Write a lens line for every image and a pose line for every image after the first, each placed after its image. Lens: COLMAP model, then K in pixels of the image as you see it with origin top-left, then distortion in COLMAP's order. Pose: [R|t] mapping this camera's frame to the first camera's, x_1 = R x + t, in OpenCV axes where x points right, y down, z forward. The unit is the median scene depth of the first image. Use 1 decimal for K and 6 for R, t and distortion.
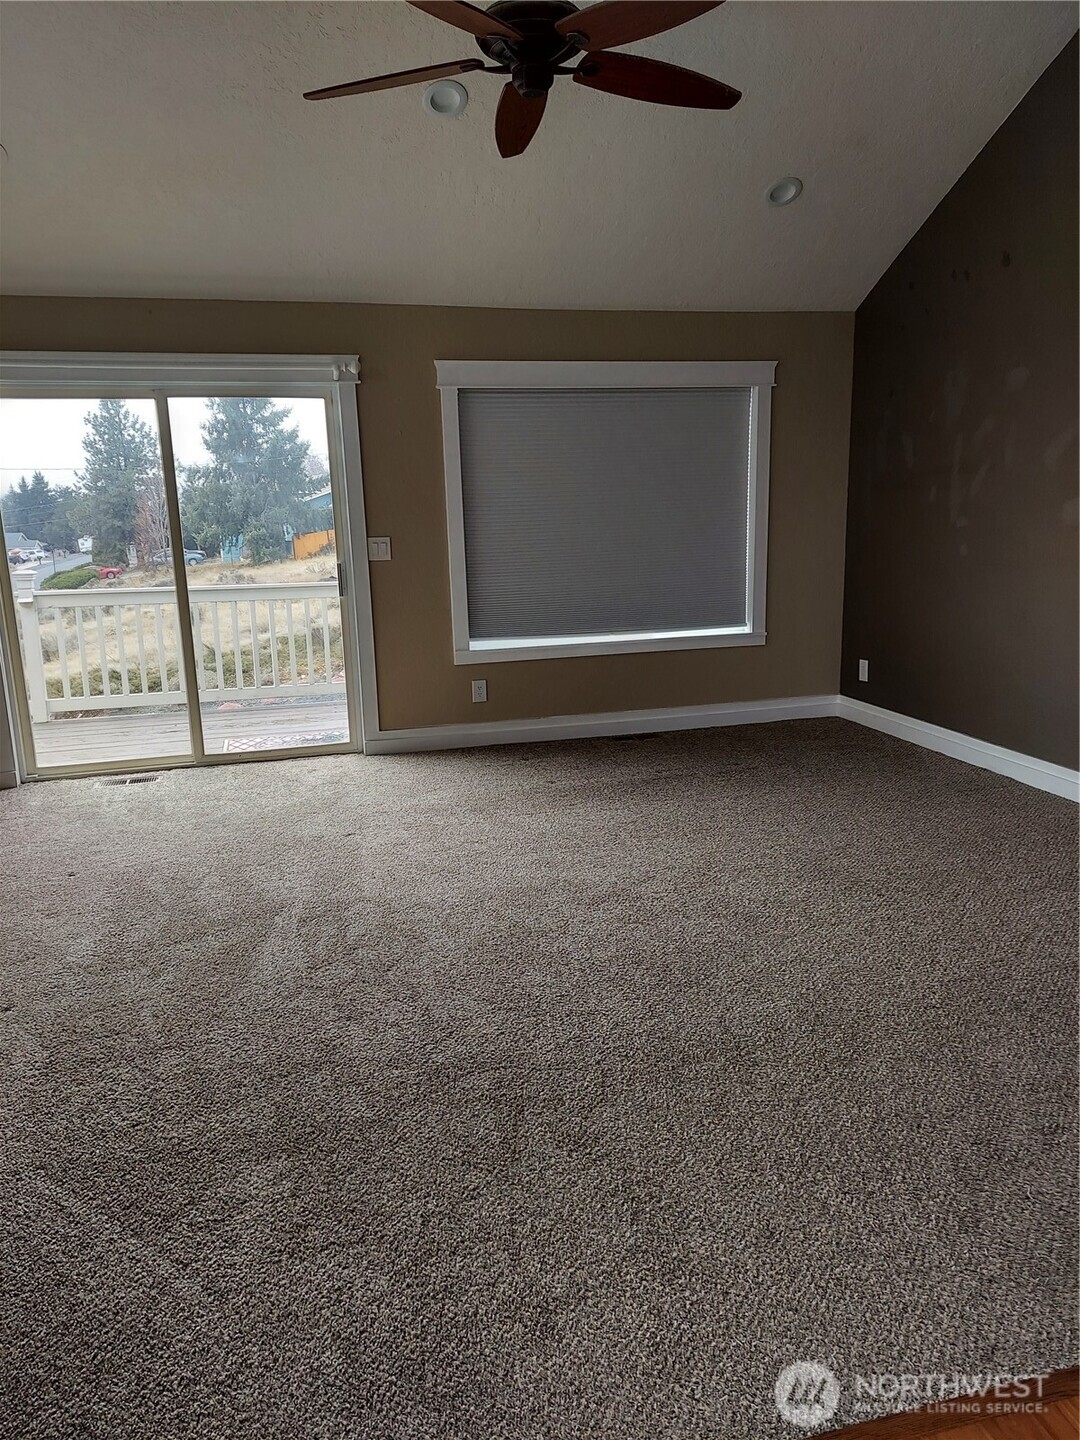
lens RADIAL K [[1041.2, 0, 533.2], [0, 1041.2, 718.8], [0, 0, 1]] dist [0.104928, -0.102478]
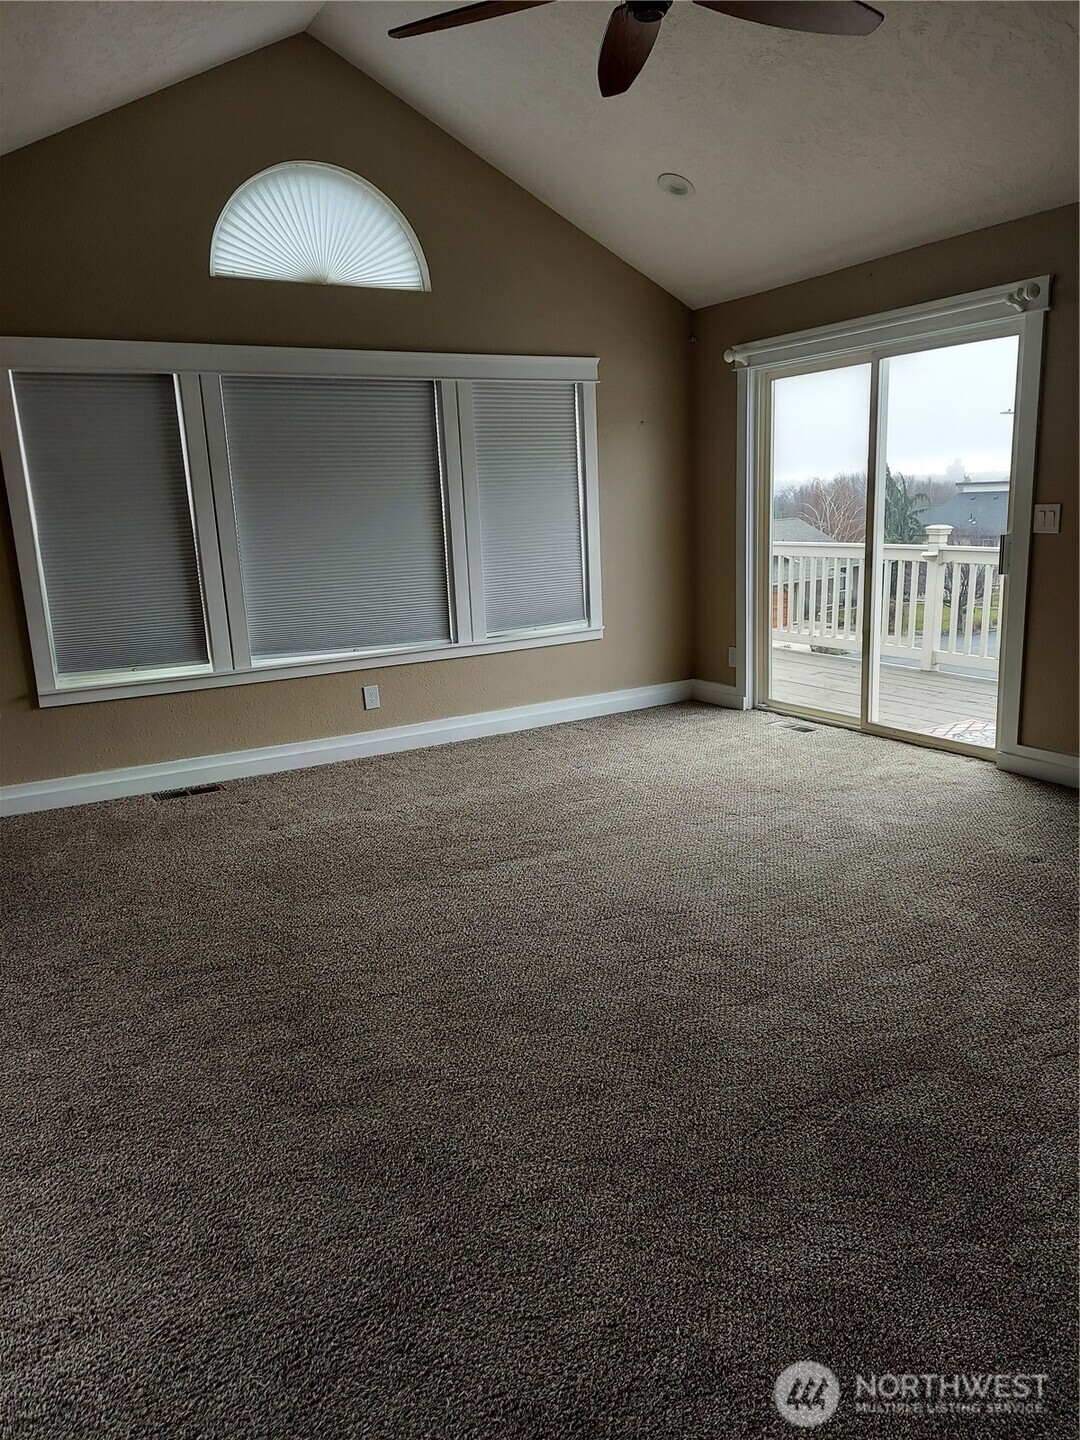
lens RADIAL K [[1041.2, 0, 532.5], [0, 1041.2, 727.0], [0, 0, 1]] dist [0.104928, -0.102478]
pose [[0.268534, 0.233124, -0.934635, 0.537360], [-0.167154, 0.966830, 0.193129, -0.101164], [0.948656, 0.104367, 0.298594, 0.412478]]
